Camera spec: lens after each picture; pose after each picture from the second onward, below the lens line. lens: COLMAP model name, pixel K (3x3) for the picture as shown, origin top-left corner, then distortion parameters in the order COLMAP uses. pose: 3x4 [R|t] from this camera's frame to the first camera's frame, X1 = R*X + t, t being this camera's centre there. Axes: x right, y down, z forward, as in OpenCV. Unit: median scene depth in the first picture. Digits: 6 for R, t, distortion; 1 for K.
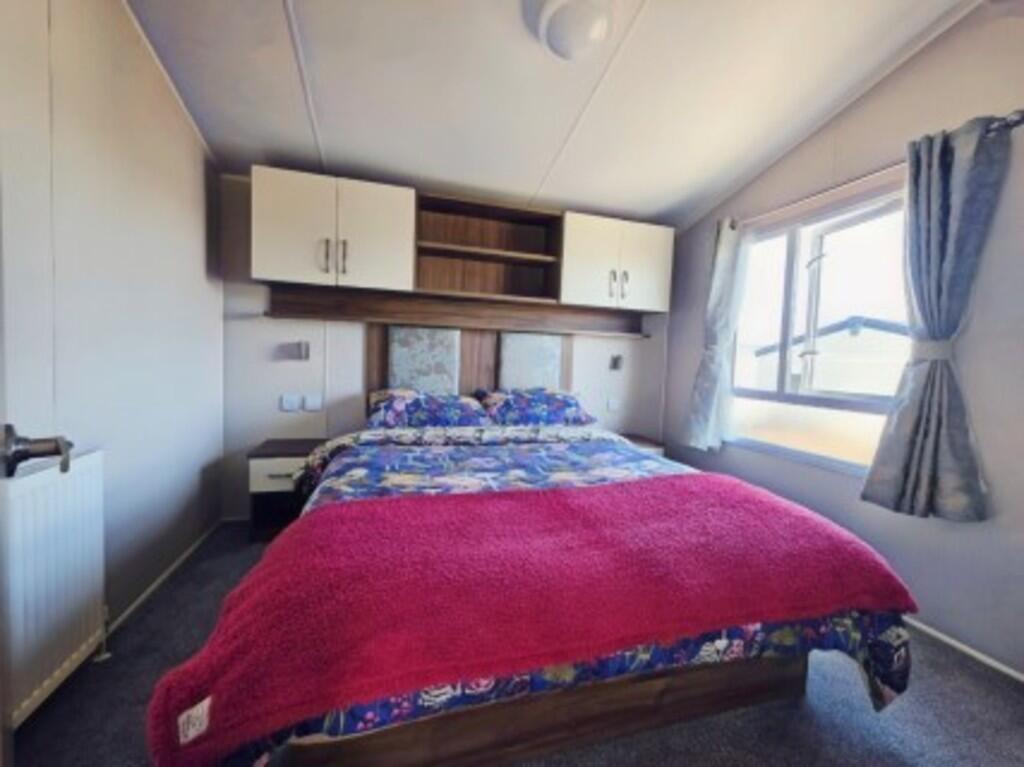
lens RADIAL K [[409.1, 0, 512.0], [0, 409.1, 383.5], [0, 0, 1]] dist [-0.009748, 0.000223]
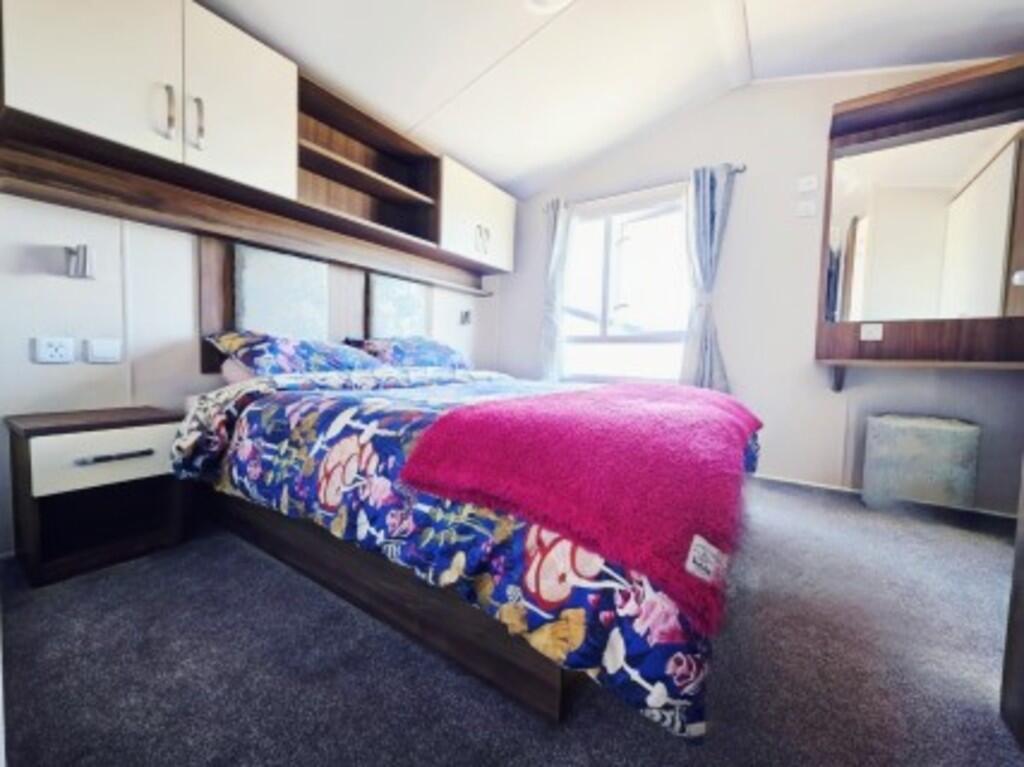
lens RADIAL K [[409.1, 0, 512.0], [0, 409.1, 383.5], [0, 0, 1]] dist [-0.009748, 0.000223]
pose [[0.770337, -0.057839, 0.635008, -0.438473], [0.040234, 0.998302, 0.042120, 0.105184], [-0.636366, -0.006898, 0.771356, 0.143083]]
